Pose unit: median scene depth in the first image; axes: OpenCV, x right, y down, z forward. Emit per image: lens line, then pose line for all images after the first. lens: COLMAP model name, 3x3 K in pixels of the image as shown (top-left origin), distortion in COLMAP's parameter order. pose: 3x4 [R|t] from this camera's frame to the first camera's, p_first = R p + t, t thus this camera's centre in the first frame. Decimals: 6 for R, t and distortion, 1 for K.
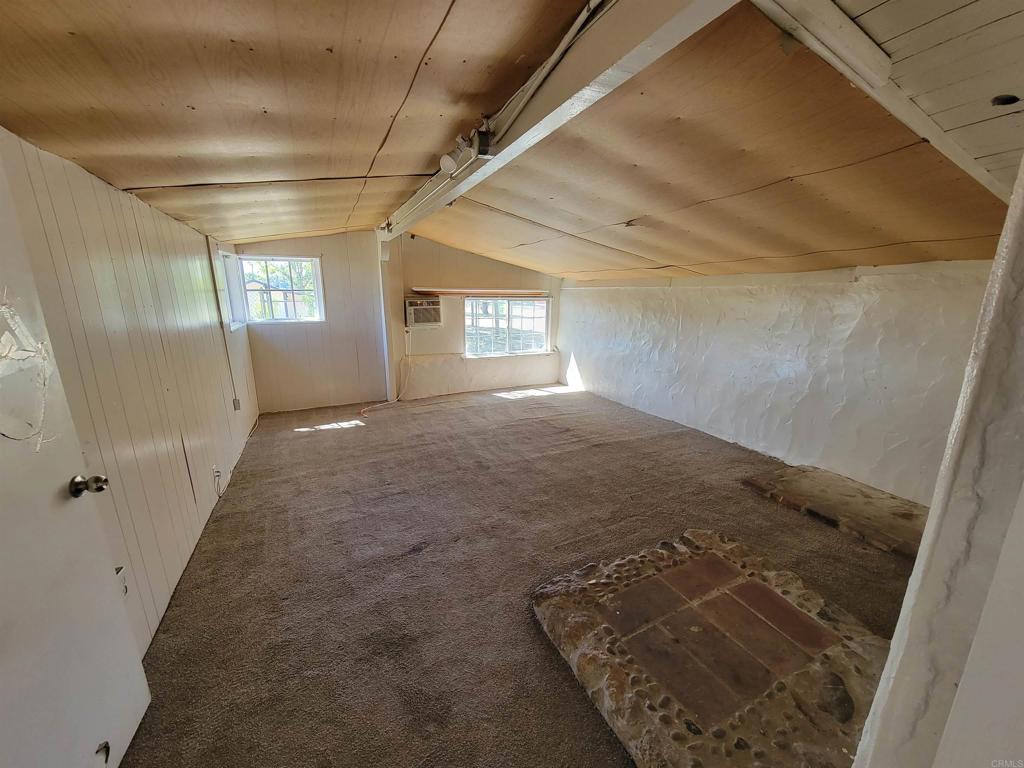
lens RADIAL K [[416.6, 0, 512.3], [0, 416.6, 392.8], [0, 0, 1]] dist [-0.003226, 0.002250]
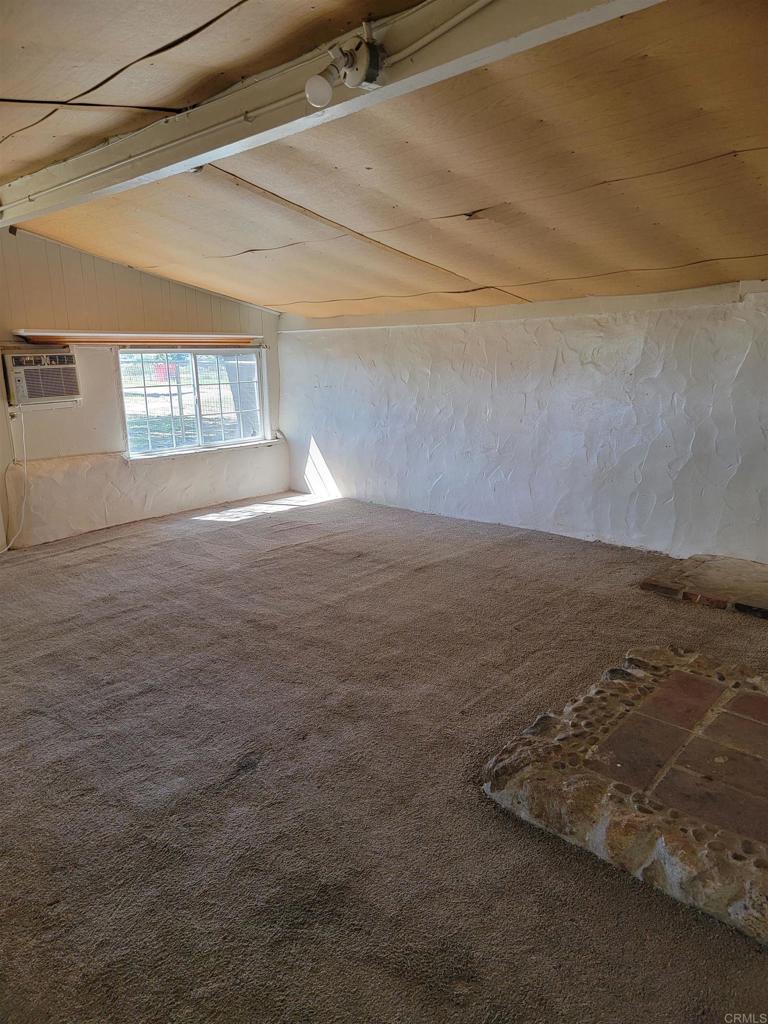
lens RADIAL K [[711.4, 0, 377.2], [0, 711.4, 516.1], [0, 0, 1]] dist [0.090407, -0.070466]
pose [[0.931858, -0.106368, 0.346880, -0.273834], [0.110043, 0.993885, 0.009148, 0.033936], [-0.345732, 0.029647, 0.937865, -0.001331]]
